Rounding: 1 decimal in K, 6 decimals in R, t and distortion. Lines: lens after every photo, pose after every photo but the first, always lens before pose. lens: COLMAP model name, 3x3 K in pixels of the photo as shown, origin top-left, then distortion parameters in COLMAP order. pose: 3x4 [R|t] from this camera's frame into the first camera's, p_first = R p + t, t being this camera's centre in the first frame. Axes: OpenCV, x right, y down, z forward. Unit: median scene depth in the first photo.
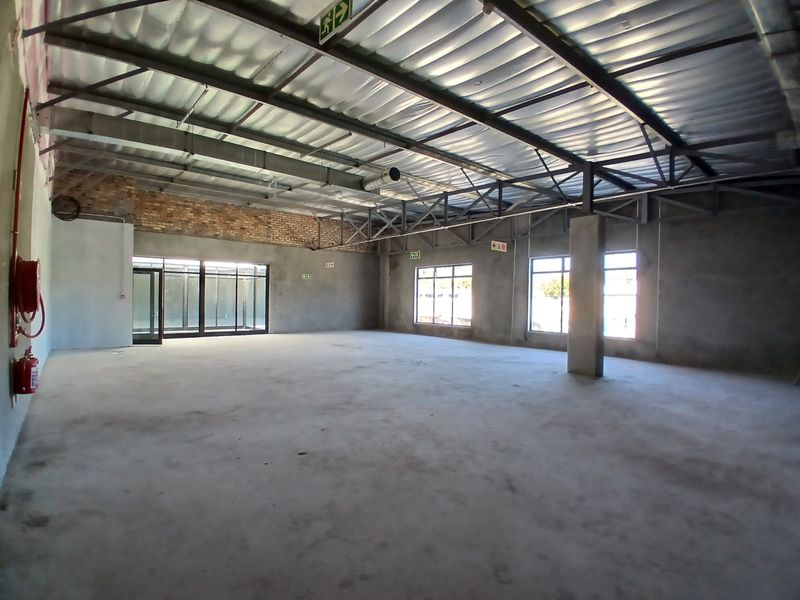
lens RADIAL K [[426.4, 0, 407.5], [0, 426.4, 302.3], [0, 0, 1]] dist [0.004607, -0.002281]
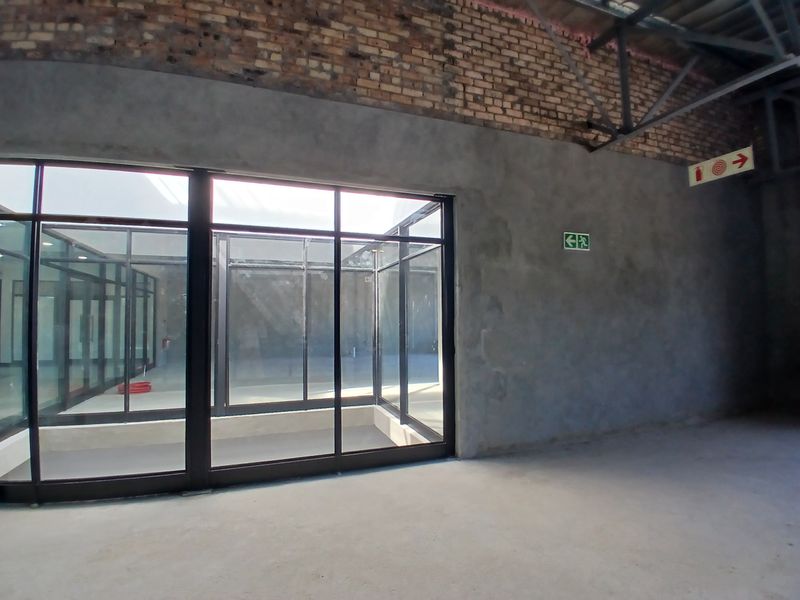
lens RADIAL K [[426.4, 0, 399.6], [0, 426.4, 299.5], [0, 0, 1]] dist [0.004607, -0.002281]
pose [[0.937909, -0.040412, -0.344518, -0.269069], [0.019766, 0.997803, -0.063231, -0.007399], [0.346317, 0.052496, 0.936648, 0.748530]]
